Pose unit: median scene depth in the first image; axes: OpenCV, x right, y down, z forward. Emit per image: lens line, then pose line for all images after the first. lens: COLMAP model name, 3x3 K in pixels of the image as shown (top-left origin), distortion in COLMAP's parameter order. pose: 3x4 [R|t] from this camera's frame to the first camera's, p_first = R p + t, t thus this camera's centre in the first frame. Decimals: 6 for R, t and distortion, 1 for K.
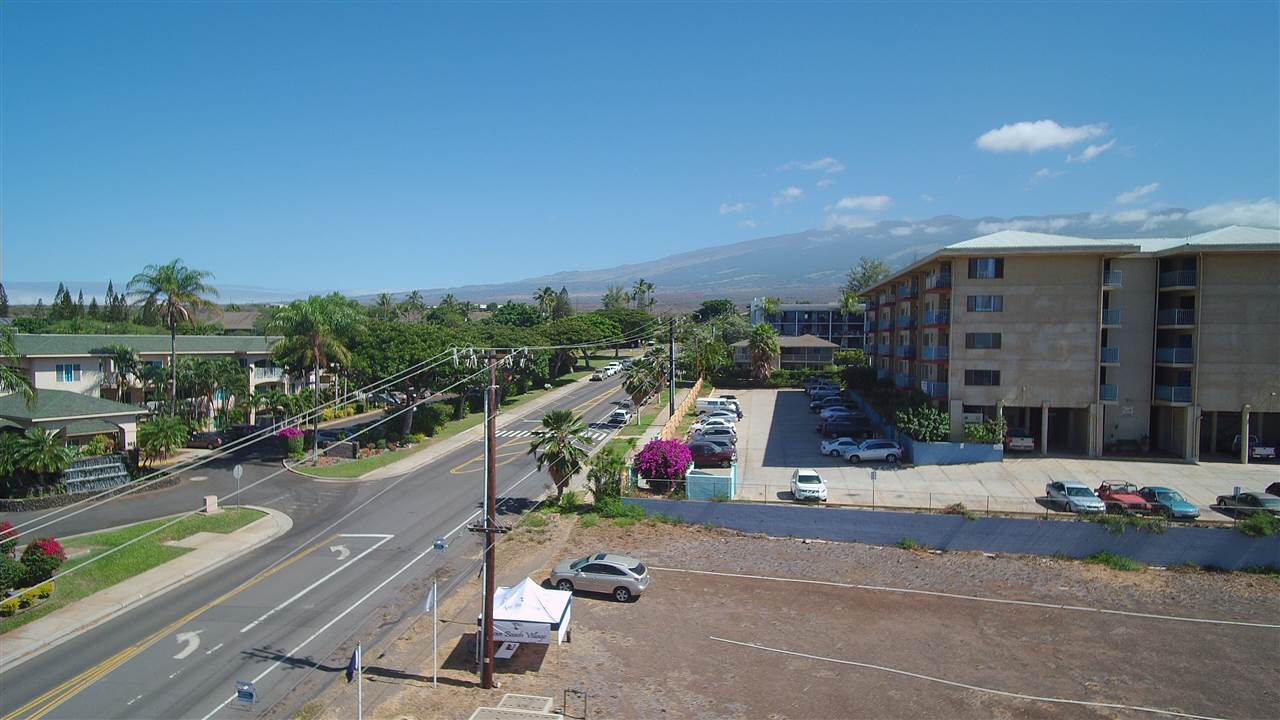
lens RADIAL K [[727.4, 0, 630.0], [0, 727.4, 369.1], [0, 0, 1]] dist [0.057682, -0.048225]
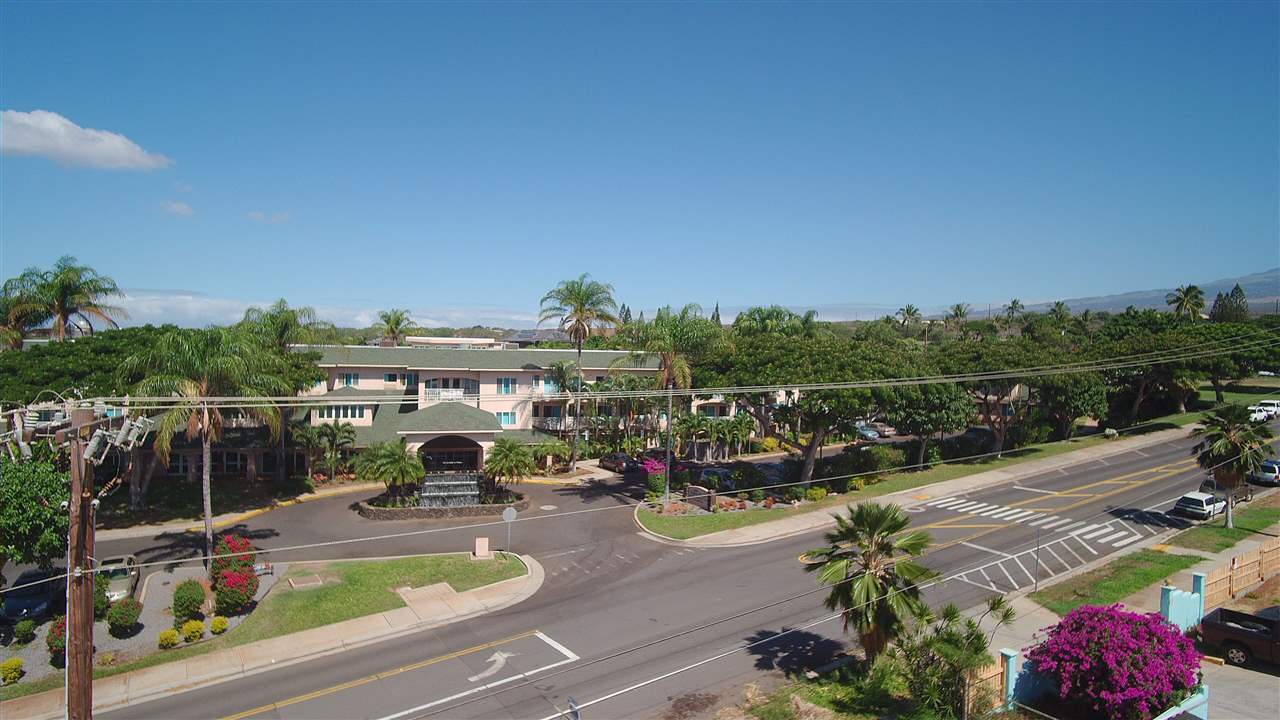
lens RADIAL K [[727.4, 0, 630.0], [0, 727.4, 369.1], [0, 0, 1]] dist [0.057682, -0.048225]
pose [[0.687713, 0.028664, -0.725417, 0.205792], [-0.043221, 0.999064, -0.001498, -0.040212], [0.724695, 0.032384, 0.688308, 0.636203]]
